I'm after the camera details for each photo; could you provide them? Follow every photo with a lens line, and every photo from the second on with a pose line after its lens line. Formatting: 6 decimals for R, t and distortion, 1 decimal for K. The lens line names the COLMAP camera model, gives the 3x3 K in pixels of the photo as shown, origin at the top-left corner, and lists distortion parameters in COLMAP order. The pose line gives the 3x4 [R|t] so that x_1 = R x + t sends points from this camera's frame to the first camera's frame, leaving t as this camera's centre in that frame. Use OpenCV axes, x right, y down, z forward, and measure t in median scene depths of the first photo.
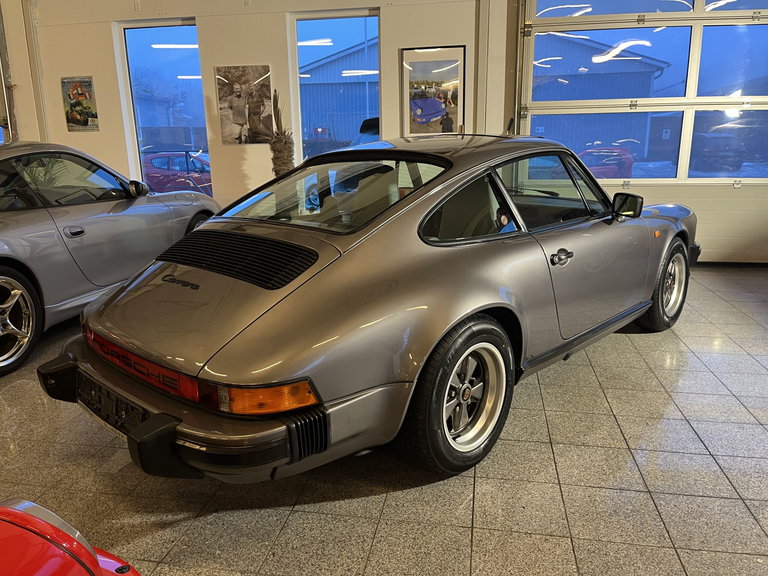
lens RADIAL K [[582.9, 0, 388.1], [0, 582.9, 287.2], [0, 0, 1]] dist [0.070273, -0.097880]
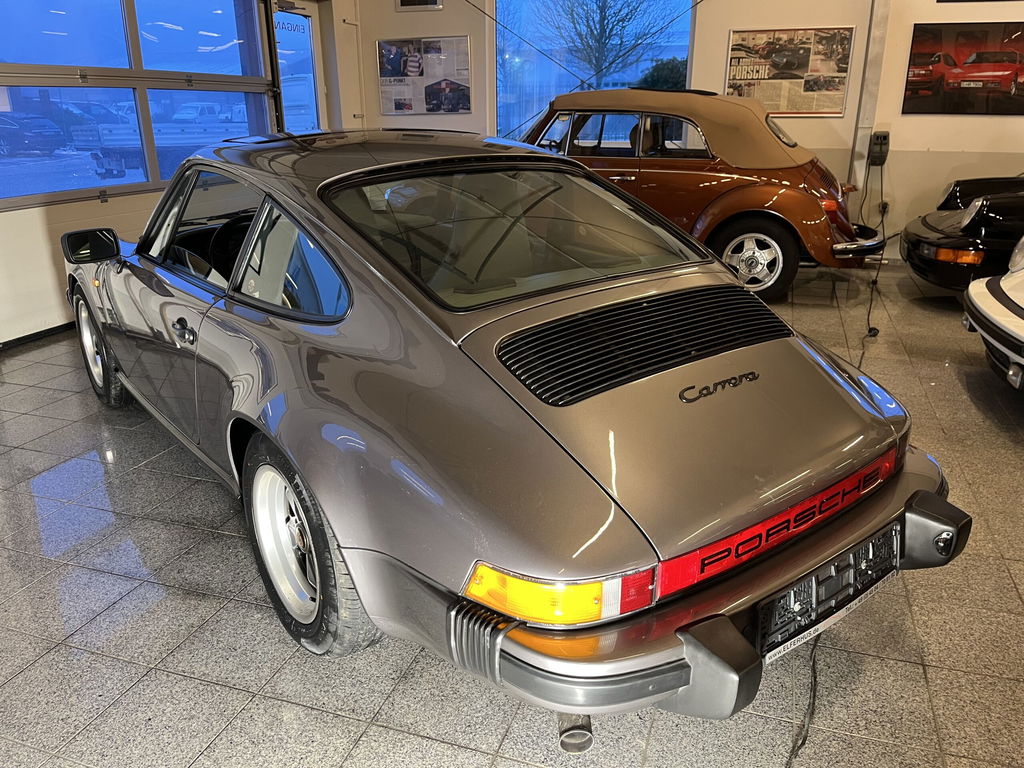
lens RADIAL K [[800.0, 0, 515.7], [0, 800.0, 390.8], [0, 0, 1]] dist [-0.007477, -0.012225]
pose [[0.146219, -0.318697, 0.936511, -1.049880], [0.240539, 0.929727, 0.278833, -0.257725], [-0.959563, 0.184497, 0.212603, 0.932461]]
